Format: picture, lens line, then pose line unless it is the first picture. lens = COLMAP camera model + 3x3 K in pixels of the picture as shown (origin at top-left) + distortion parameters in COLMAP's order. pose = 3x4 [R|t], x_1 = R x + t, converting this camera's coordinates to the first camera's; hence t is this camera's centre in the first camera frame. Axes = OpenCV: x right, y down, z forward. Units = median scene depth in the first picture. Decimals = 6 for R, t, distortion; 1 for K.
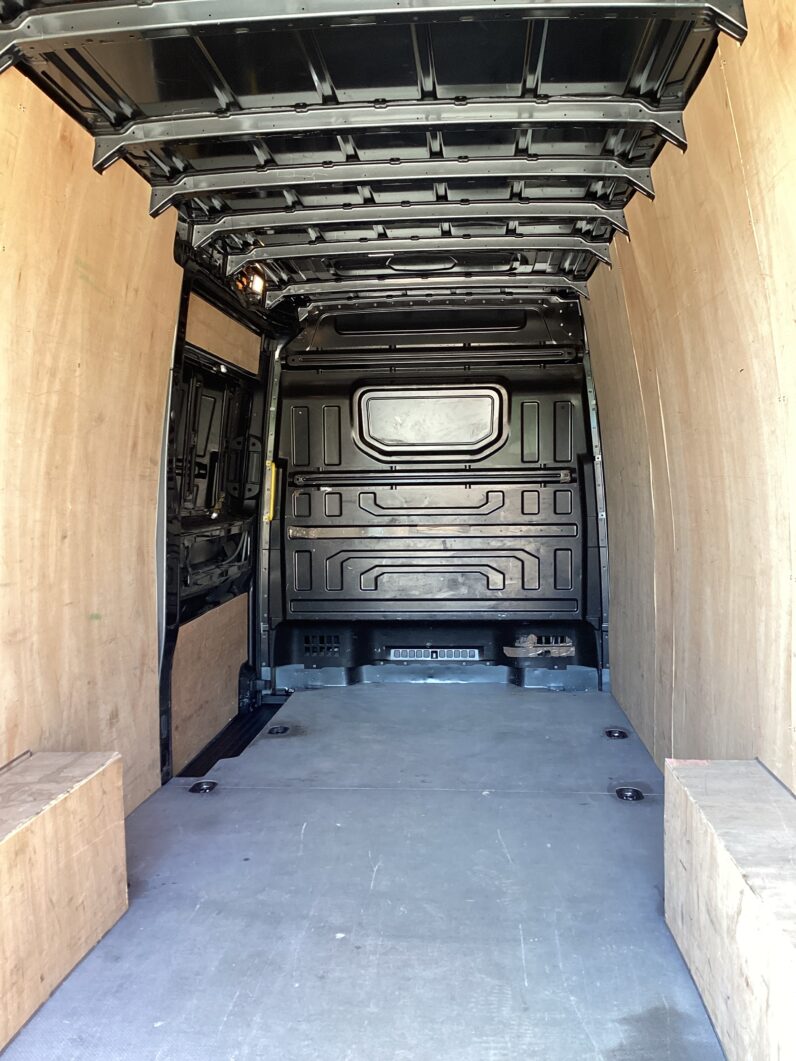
lens RADIAL K [[920.7, 0, 388.0], [0, 920.7, 552.9], [0, 0, 1]] dist [0.049543, -0.065920]
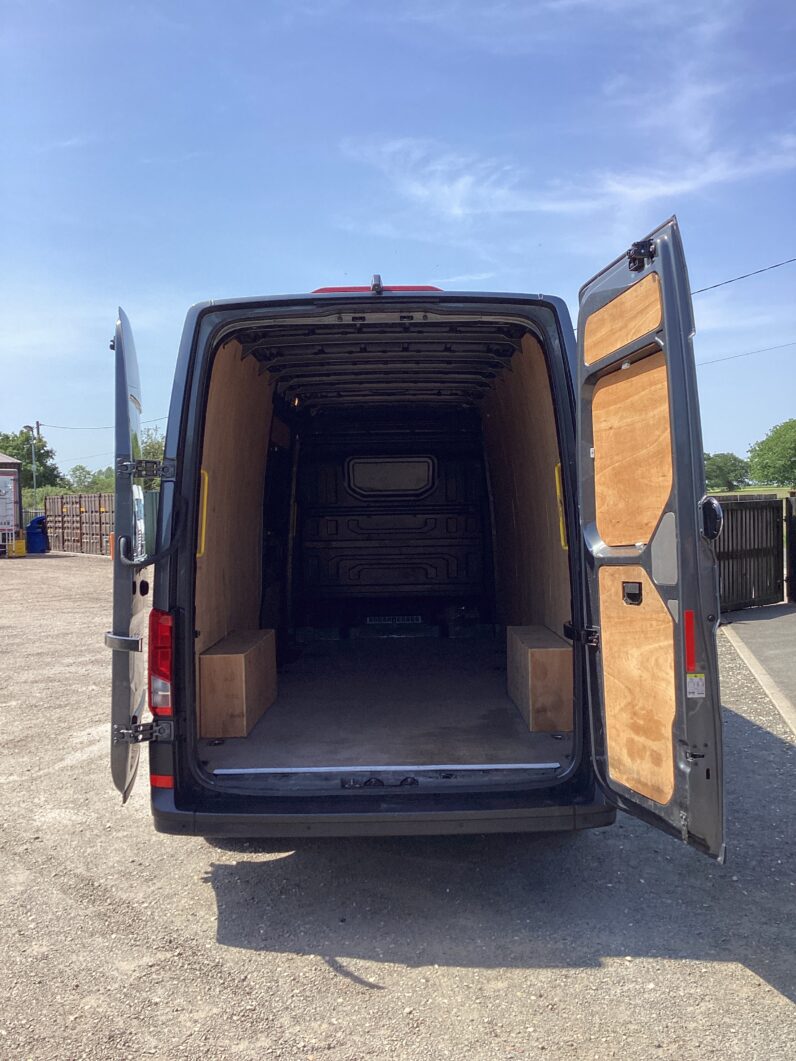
lens RADIAL K [[920.7, 0, 360.4], [0, 920.7, 550.2], [0, 0, 1]] dist [0.049543, -0.065920]
pose [[0.998662, -0.006526, 0.051291, -0.095349], [0.008587, 0.999159, -0.040084, 0.055410], [-0.050986, 0.040471, 0.997879, -0.645845]]
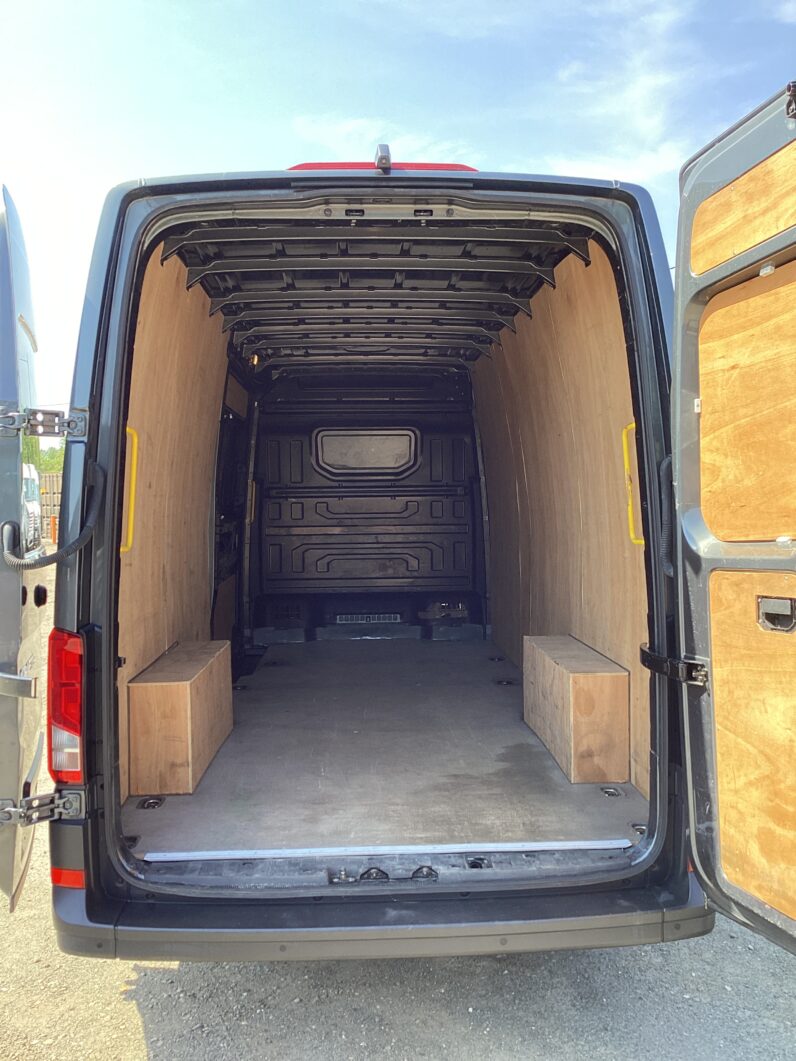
lens RADIAL K [[920.7, 0, 372.1], [0, 920.7, 556.8], [0, 0, 1]] dist [0.049543, -0.065920]
pose [[0.993386, -0.004141, 0.114749, -0.109044], [0.005905, 0.999870, -0.015036, 0.039680], [-0.114672, 0.015614, 0.993281, -0.408124]]
